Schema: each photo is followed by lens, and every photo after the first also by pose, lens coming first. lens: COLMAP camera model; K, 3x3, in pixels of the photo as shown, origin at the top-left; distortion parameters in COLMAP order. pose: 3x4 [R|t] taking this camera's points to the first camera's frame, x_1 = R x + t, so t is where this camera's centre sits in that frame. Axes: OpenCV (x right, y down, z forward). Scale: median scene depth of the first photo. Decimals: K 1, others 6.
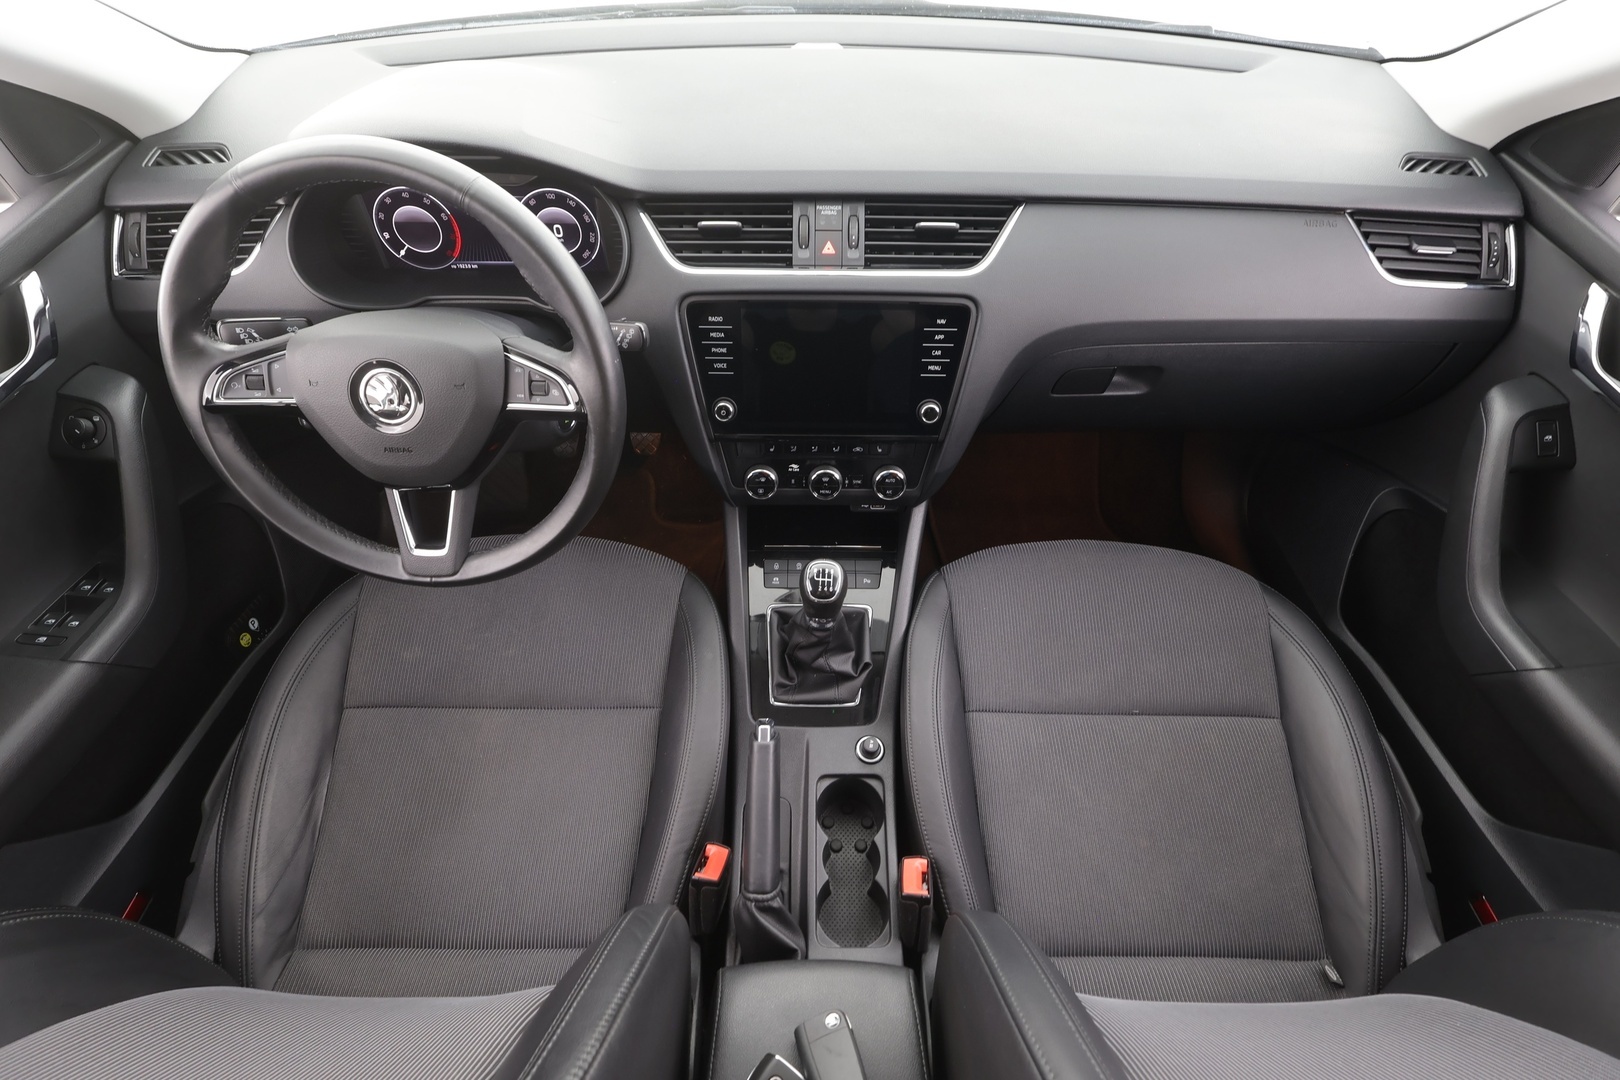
lens RADIAL K [[744.8, 0, 810.0], [0, 744.8, 540.0], [0, 0, 1]] dist [0.000151, 0.000520]
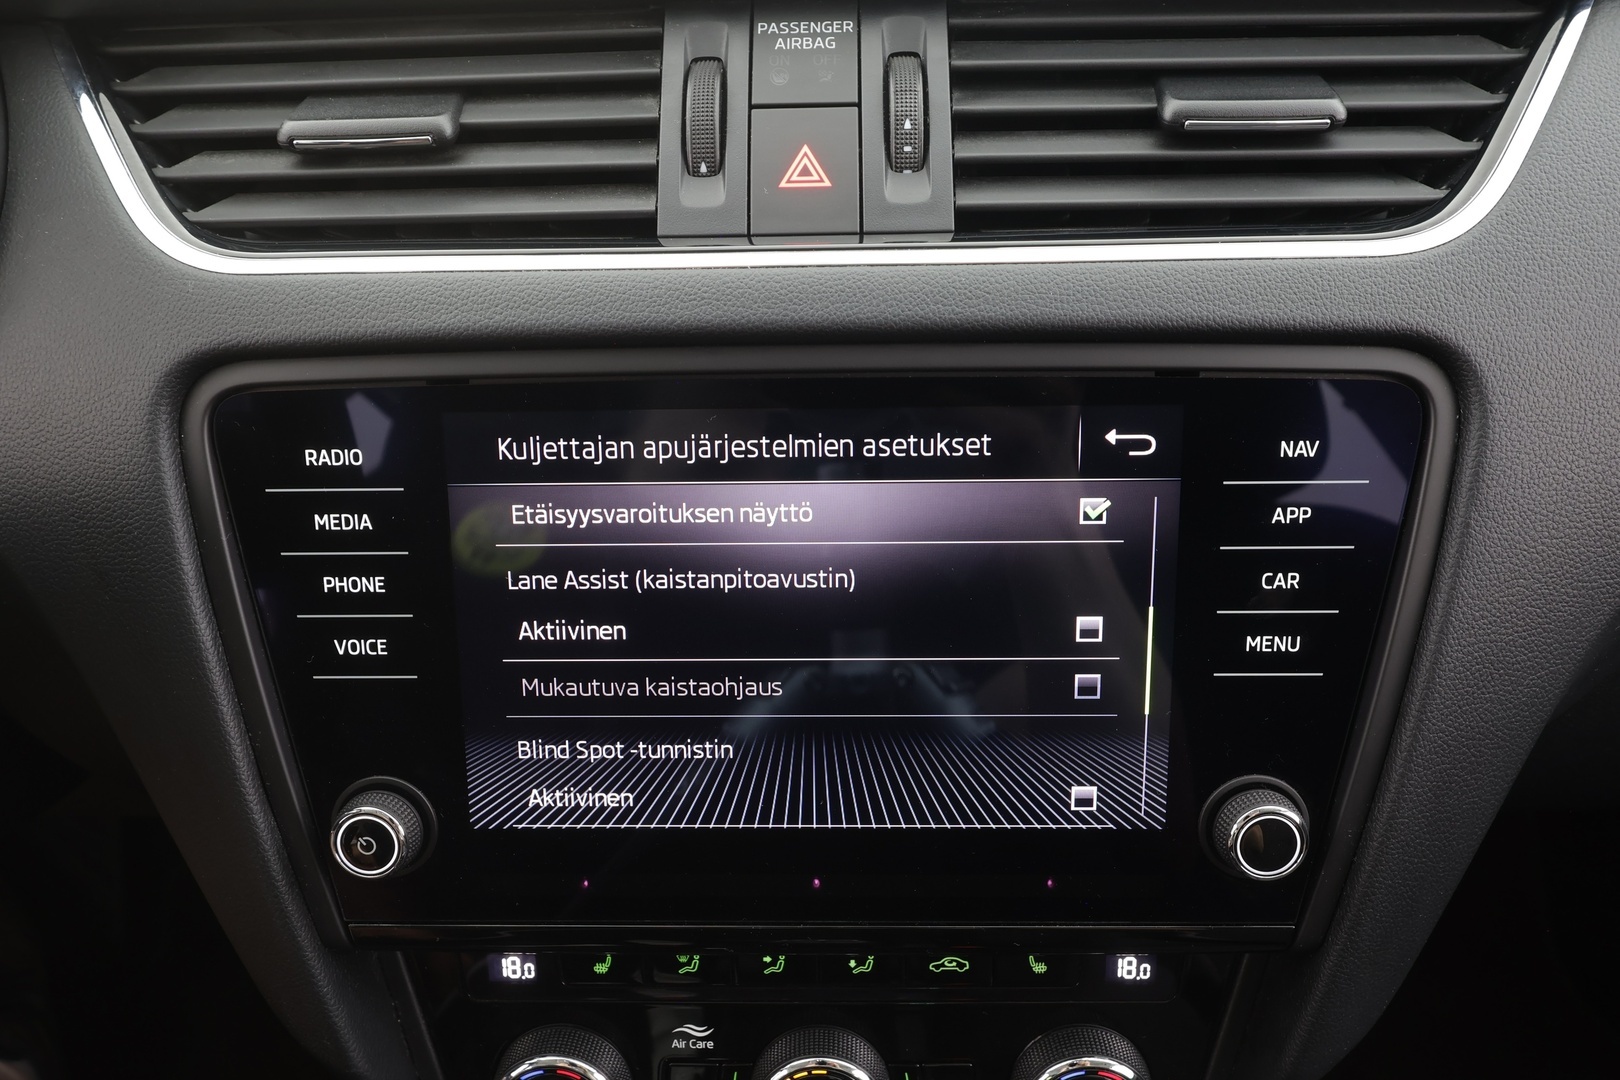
lens RADIAL K [[1143.9, 0, 802.7], [0, 1143.9, 567.3], [0, 0, 1]] dist [0.000766, 0.000006]
pose [[0.999330, -0.016200, -0.032819, 0.034209], [0.007167, 0.965964, -0.258578, -0.169685], [0.035891, 0.258169, 0.965433, 0.671620]]
